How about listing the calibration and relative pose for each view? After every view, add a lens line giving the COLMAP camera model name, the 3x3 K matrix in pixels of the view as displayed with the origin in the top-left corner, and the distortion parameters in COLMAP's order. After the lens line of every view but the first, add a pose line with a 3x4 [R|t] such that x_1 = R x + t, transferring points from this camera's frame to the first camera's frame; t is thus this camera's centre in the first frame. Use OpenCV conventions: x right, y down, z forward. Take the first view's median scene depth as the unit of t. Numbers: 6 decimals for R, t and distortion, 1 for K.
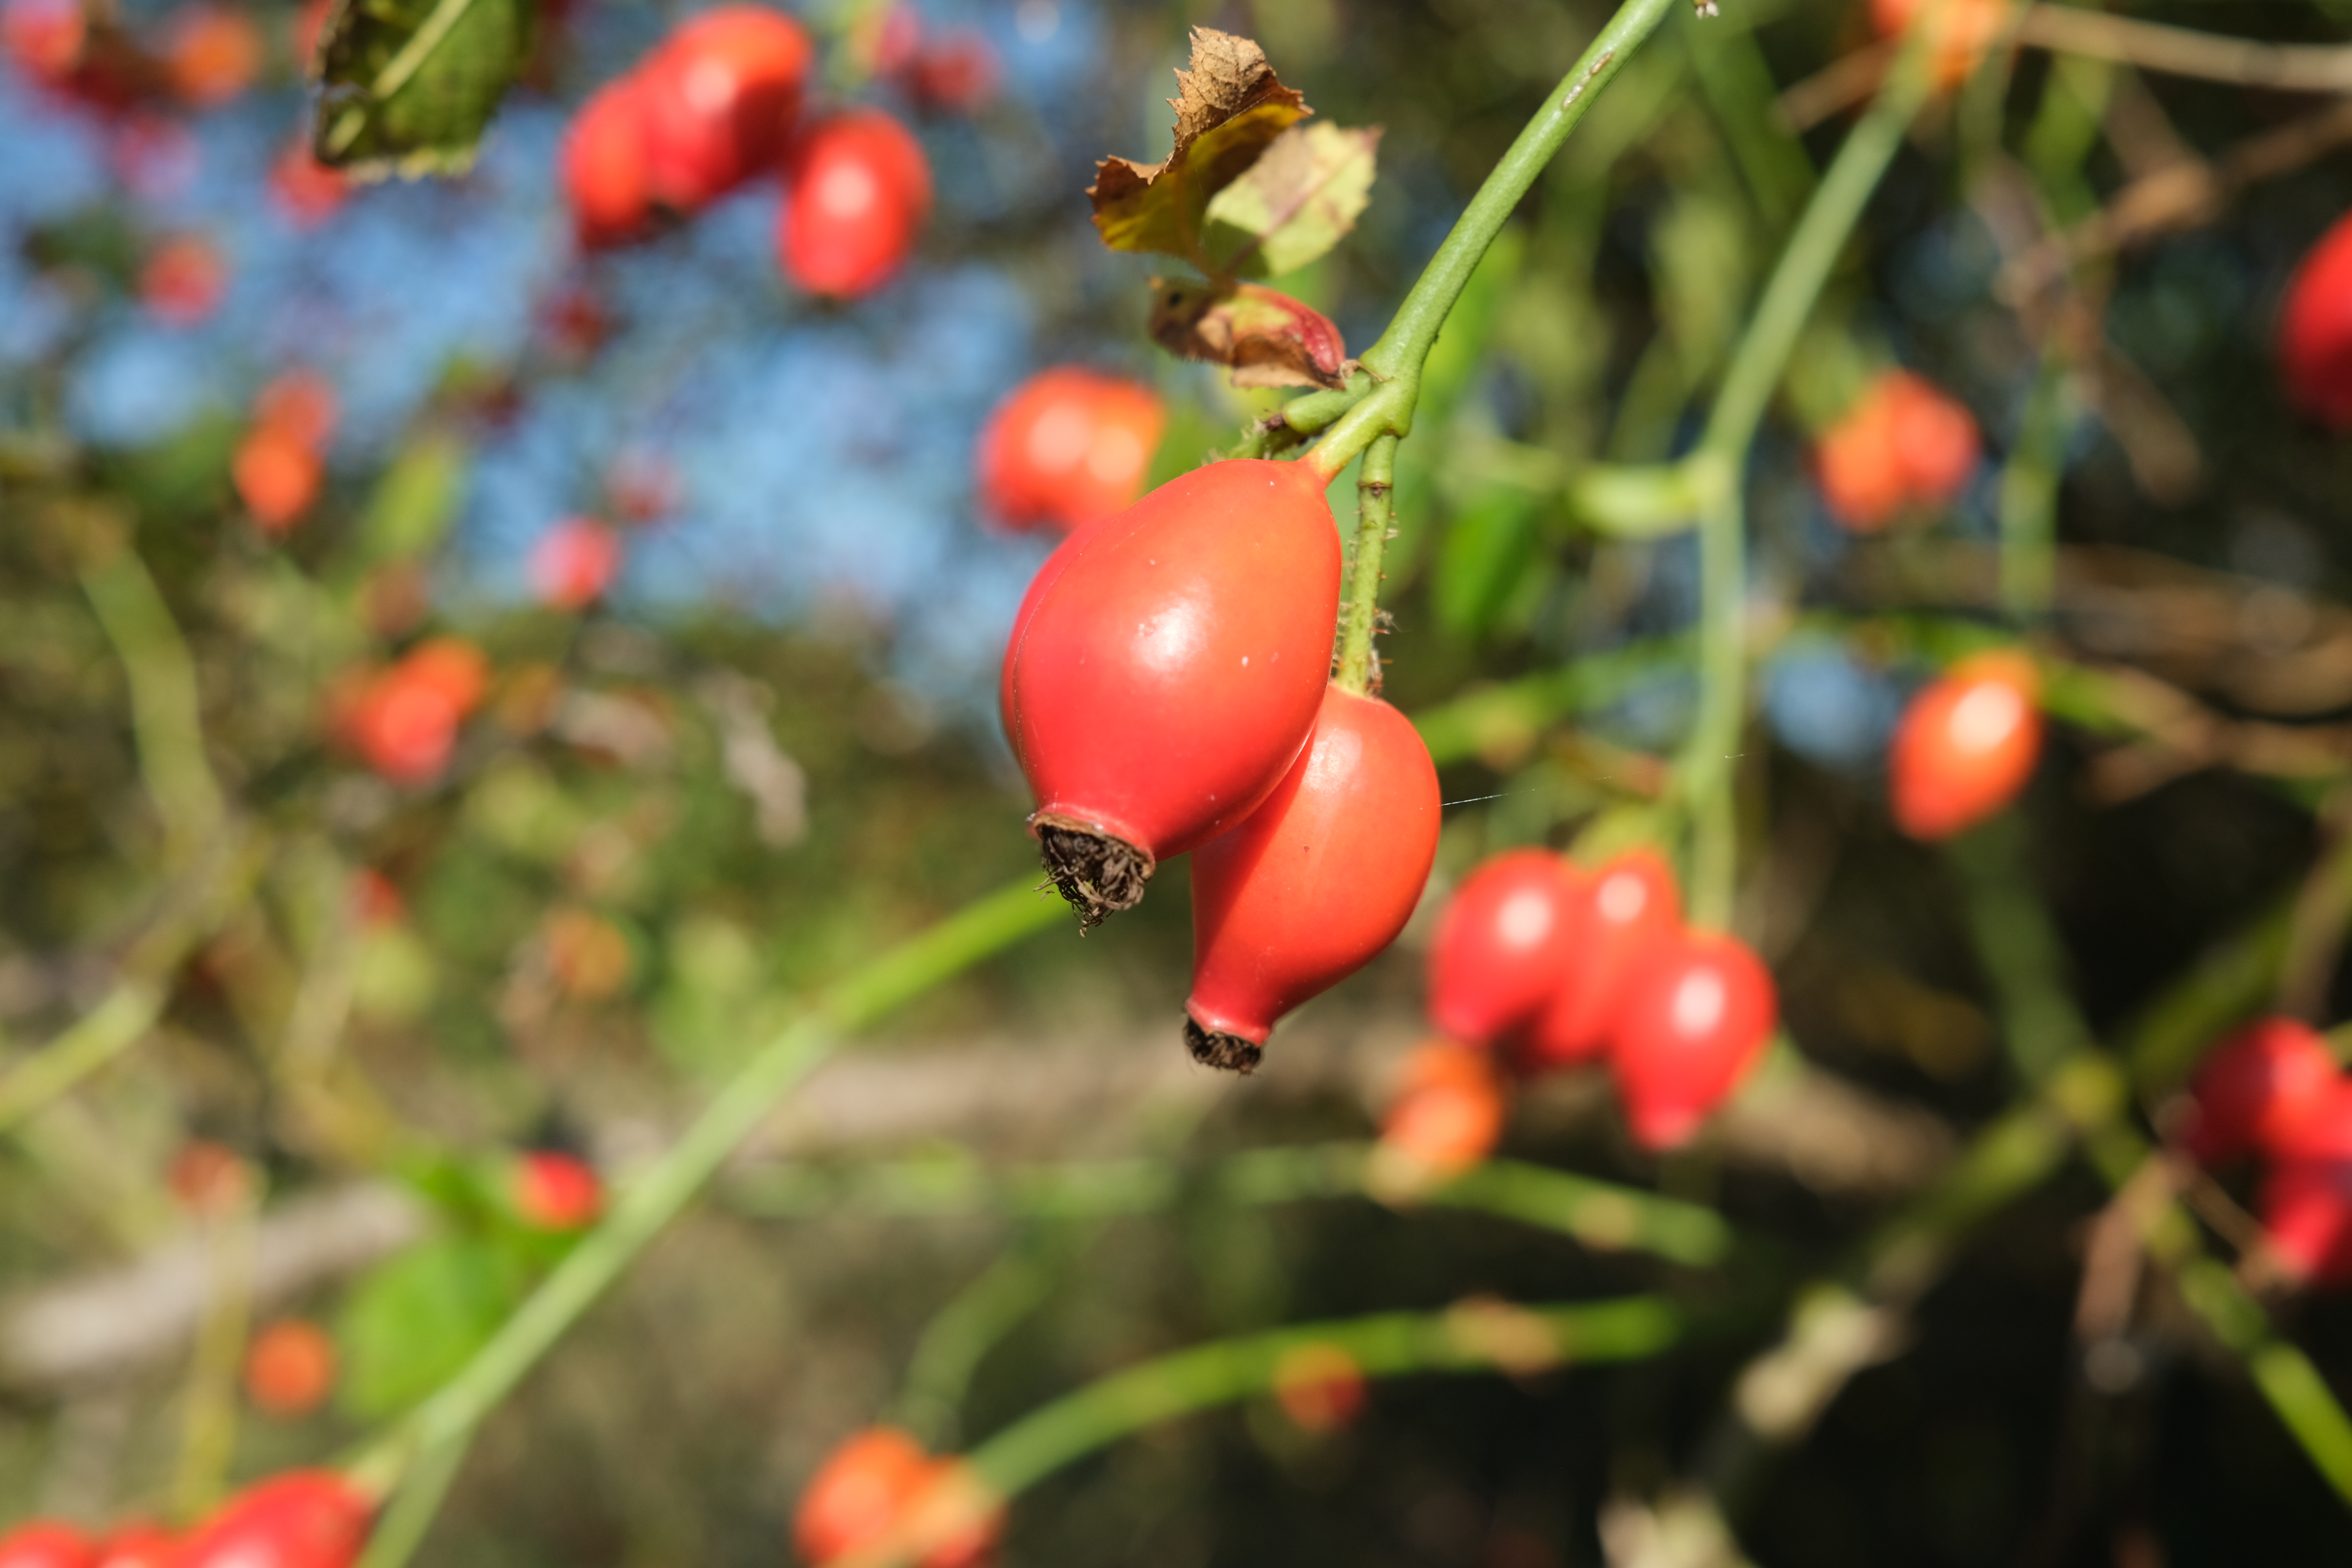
lens RADIAL K [[2454.5, 0, 1179.1], [0, 2454.5, 777.8], [0, 0, 1]] dist [0.013524, 0.000000]
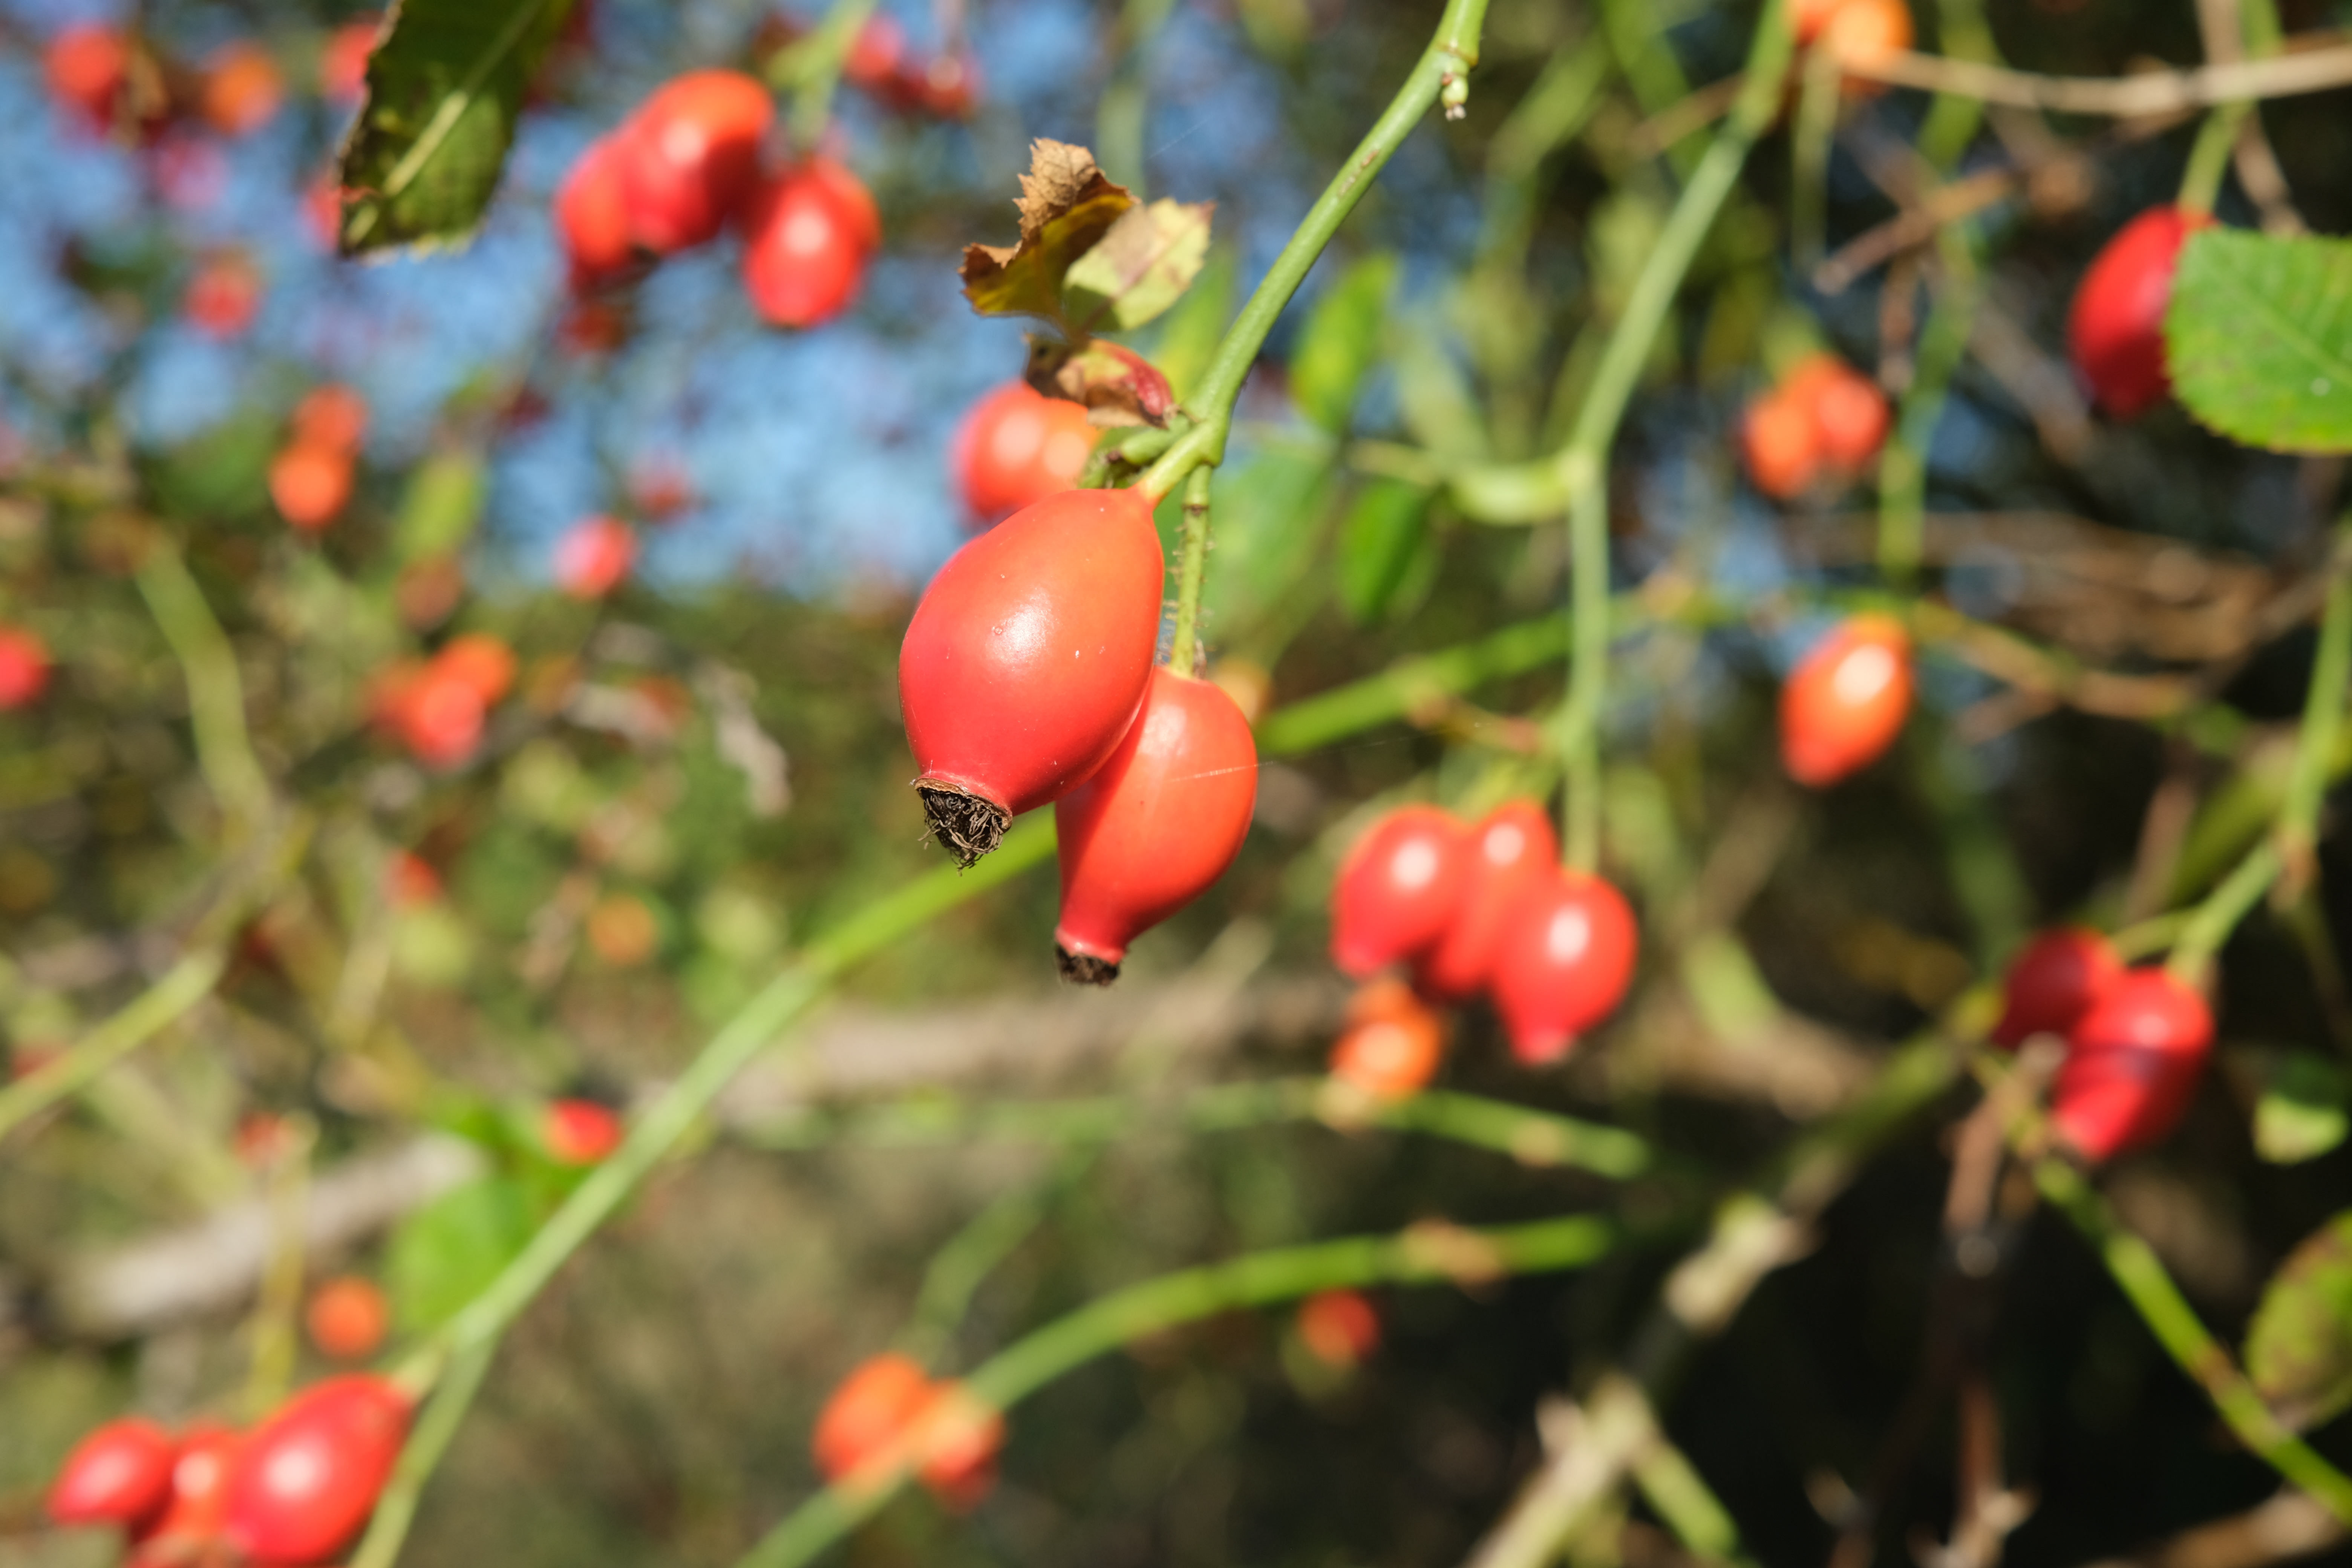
lens RADIAL K [[2454.5, 0, 1181.2], [0, 2454.5, 770.5], [0, 0, 1]] dist [0.013524, 0.000000]
pose [[0.999594, -0.023856, -0.015588, 0.040151], [0.024018, 0.999659, 0.010243, 0.000213], [0.015338, -0.010614, 0.999826, -0.104248]]
